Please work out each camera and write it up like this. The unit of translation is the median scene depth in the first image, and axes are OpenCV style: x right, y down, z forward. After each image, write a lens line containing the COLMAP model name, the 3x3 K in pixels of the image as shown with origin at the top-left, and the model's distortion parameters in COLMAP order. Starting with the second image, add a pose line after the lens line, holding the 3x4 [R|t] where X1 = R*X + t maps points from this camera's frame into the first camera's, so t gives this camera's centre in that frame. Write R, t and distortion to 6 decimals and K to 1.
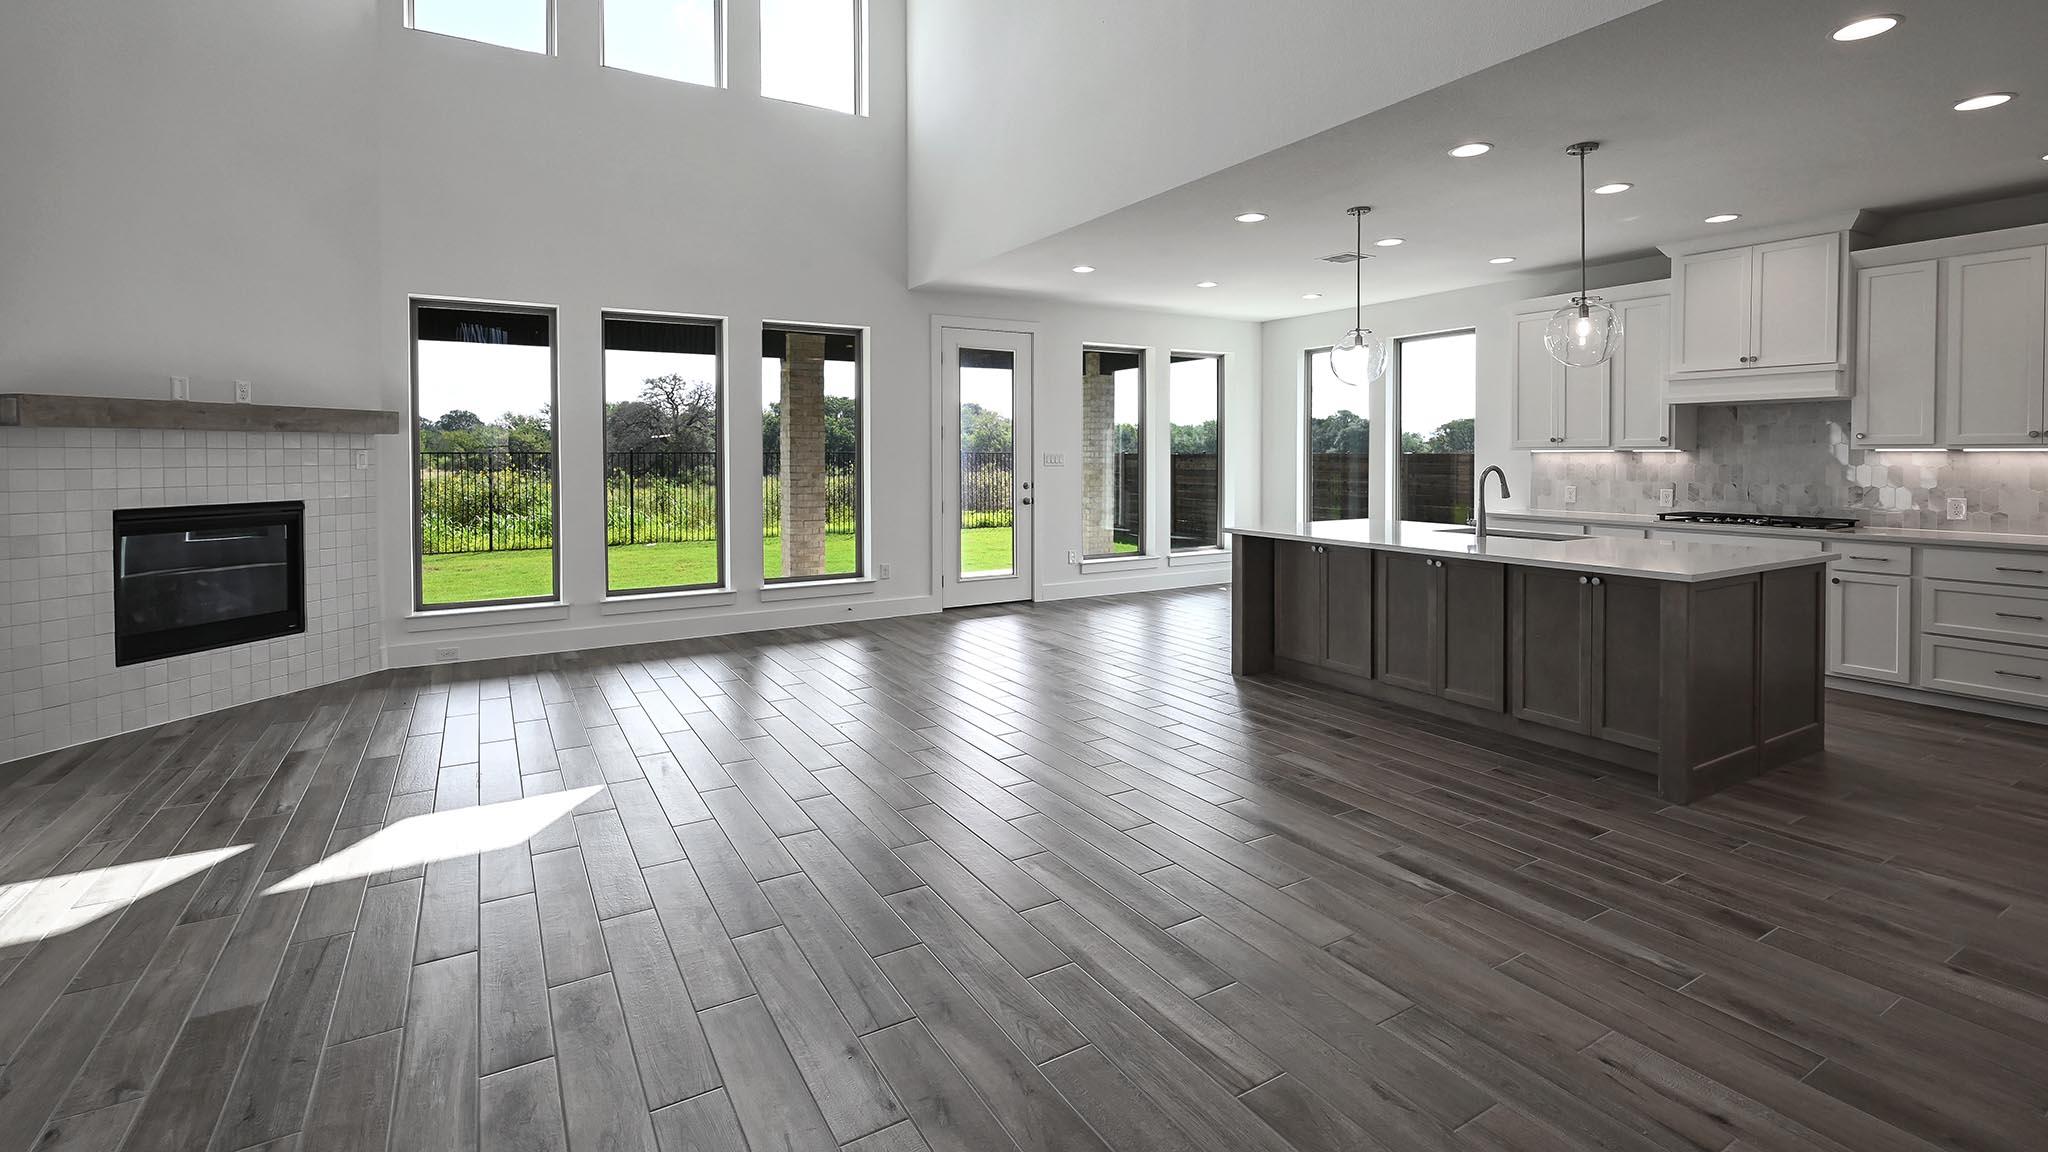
lens RADIAL K [[900.7, 0, 1030.5], [0, 900.7, 528.4], [0, 0, 1]] dist [-0.009033, -0.000331]
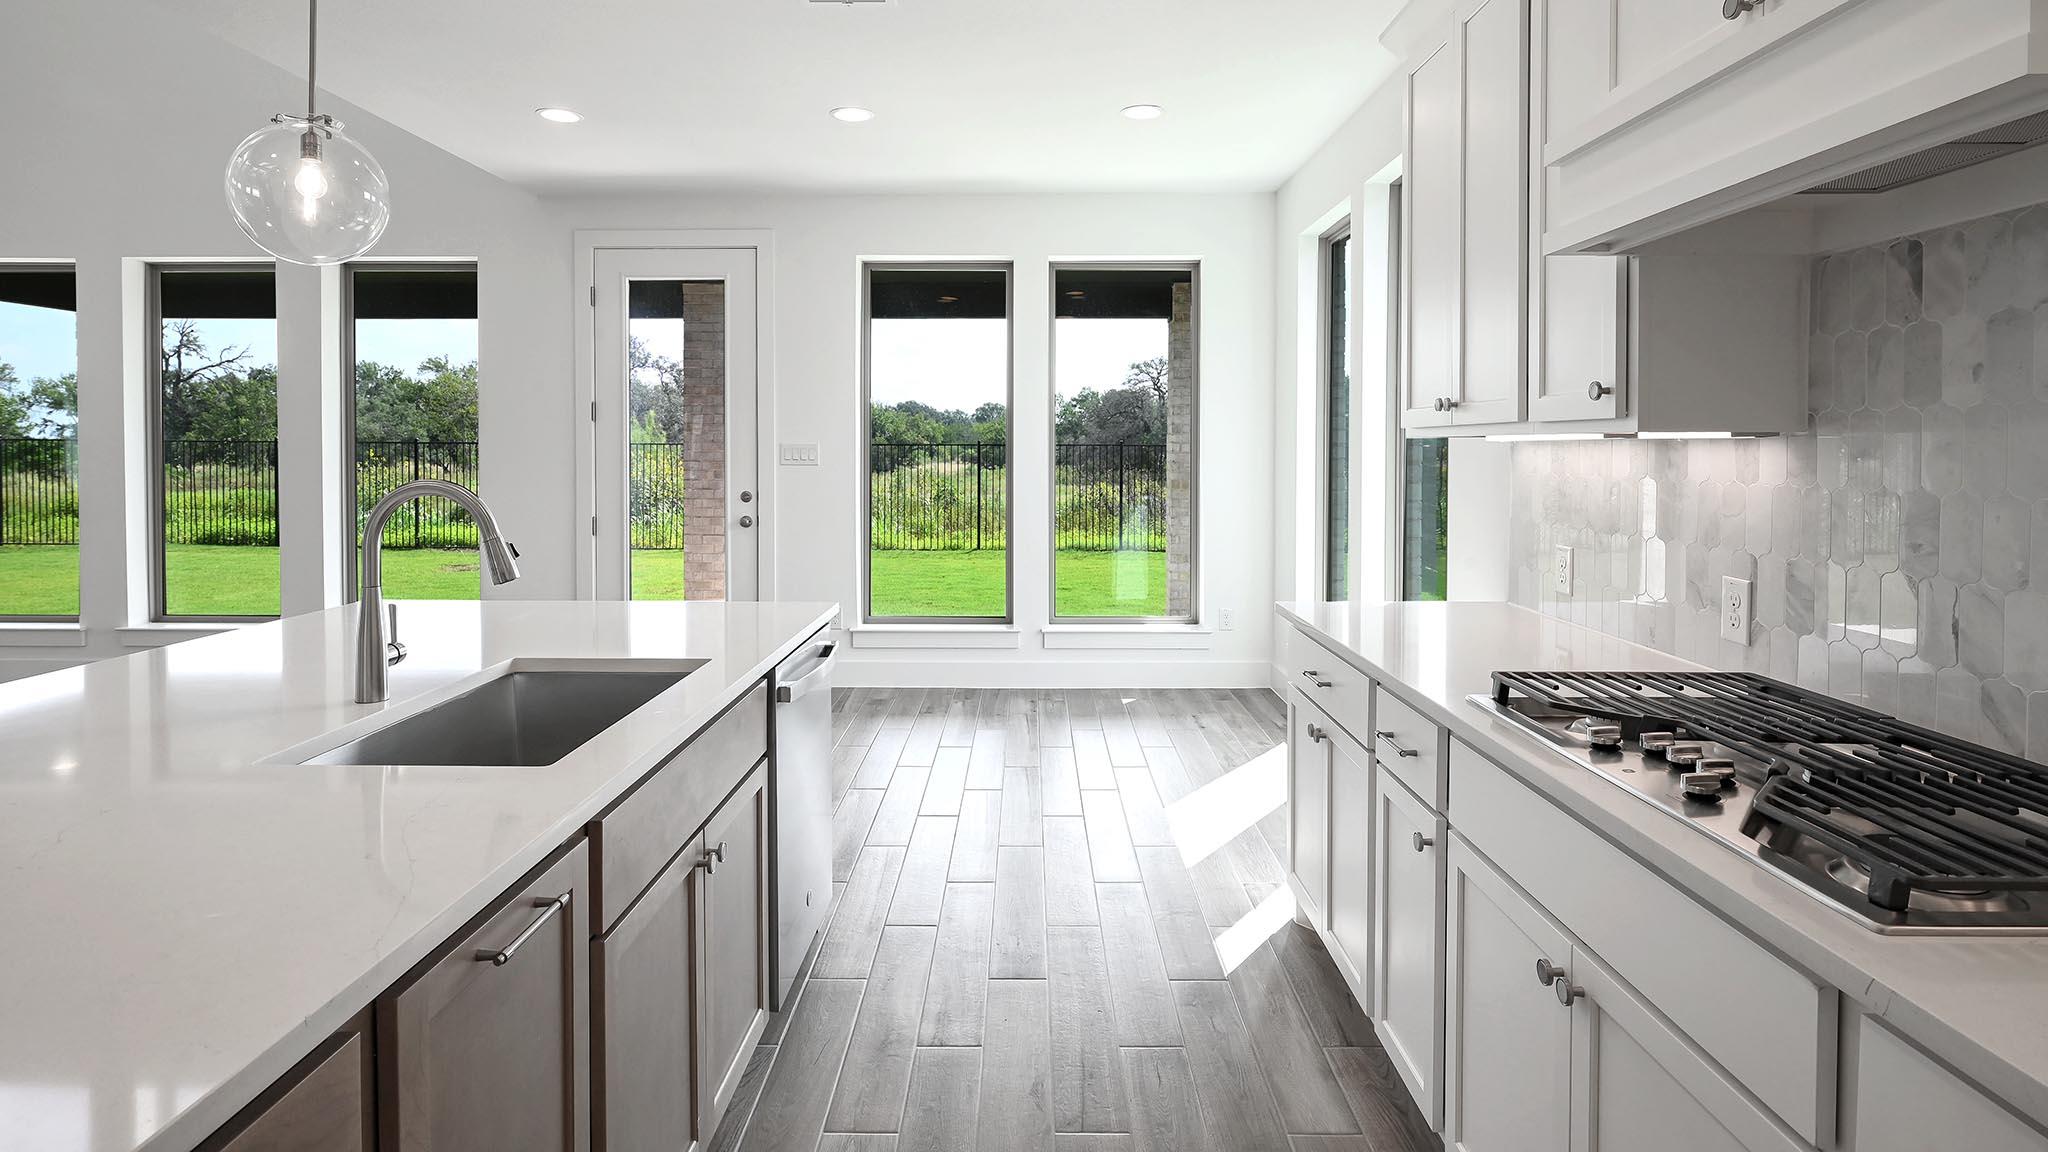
lens RADIAL K [[1071.1, 0, 1000.8], [0, 1071.1, 546.1], [0, 0, 1]] dist [-0.004348, 0.000527]
pose [[0.846597, 0.053521, -0.529536, 0.757207], [-0.049197, 0.998541, 0.022271, -0.054346], [0.529955, 0.007197, 0.847995, 0.663753]]
